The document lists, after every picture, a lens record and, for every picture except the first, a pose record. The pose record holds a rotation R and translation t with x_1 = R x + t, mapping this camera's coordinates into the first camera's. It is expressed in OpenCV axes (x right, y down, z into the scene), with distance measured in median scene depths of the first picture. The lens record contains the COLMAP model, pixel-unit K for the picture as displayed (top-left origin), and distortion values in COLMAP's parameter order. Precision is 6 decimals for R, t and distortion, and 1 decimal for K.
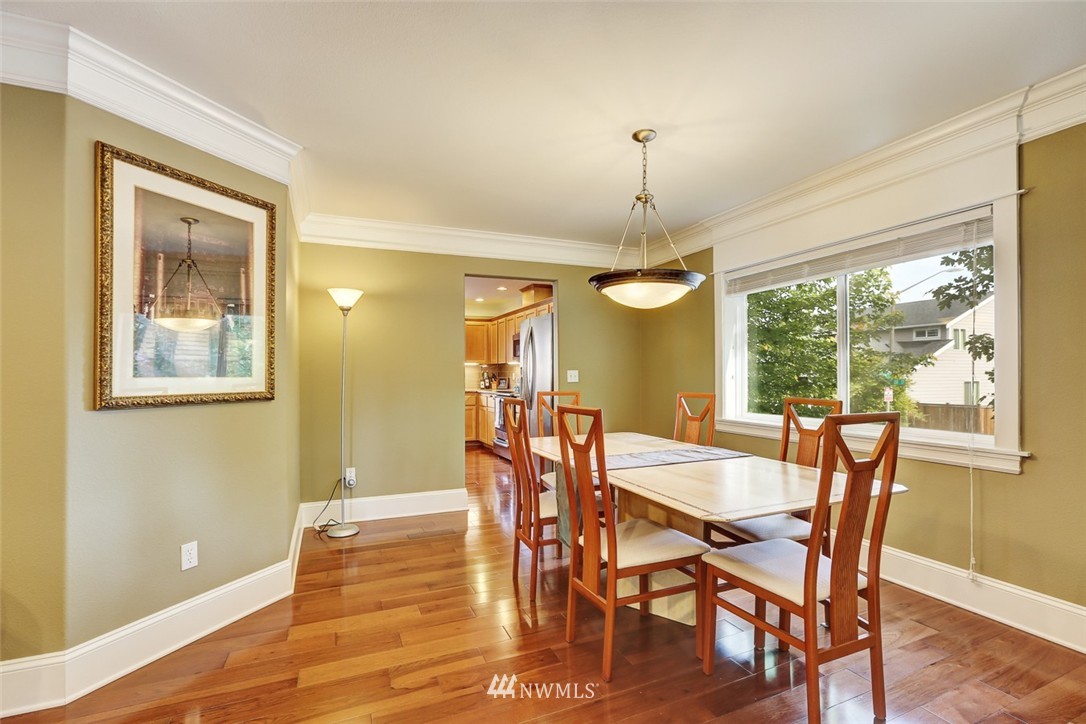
lens RADIAL K [[497.5, 0, 543.1], [0, 497.5, 370.6], [0, 0, 1]] dist [-0.034880, 0.003417]
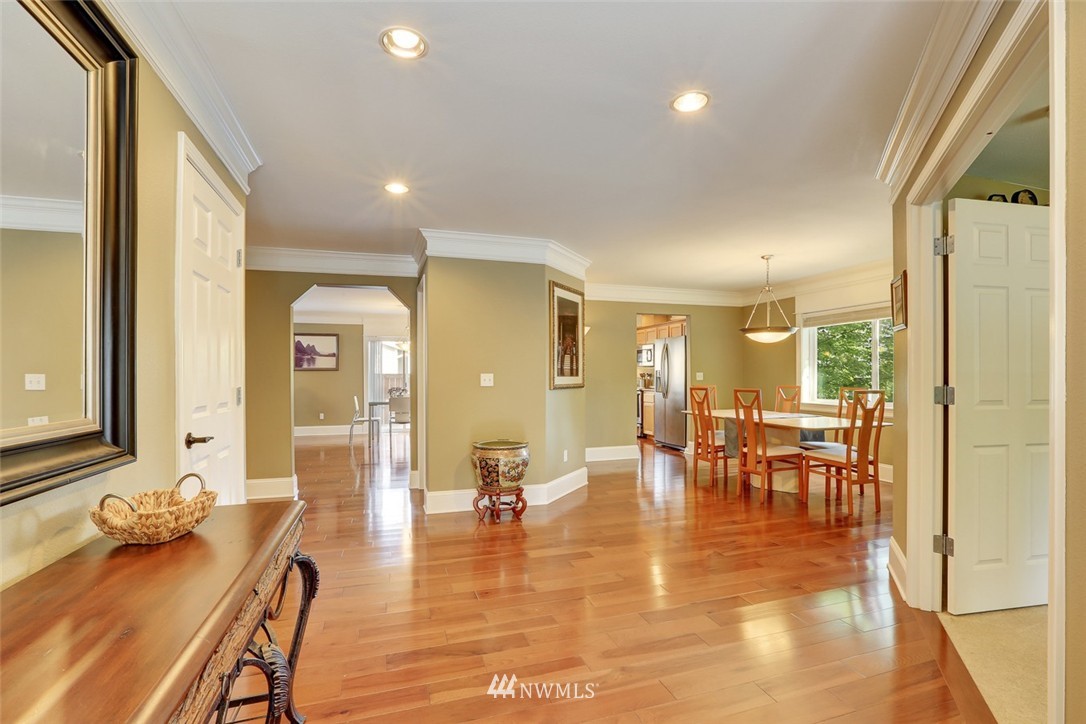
lens RADIAL K [[497.5, 0, 544.0], [0, 497.5, 365.3], [0, 0, 1]] dist [-0.034880, 0.003417]
pose [[0.995444, 0.003963, -0.095270, -0.521111], [-0.004843, 0.999948, -0.009008, -0.013561], [0.095229, 0.009428, 0.995411, -1.113296]]
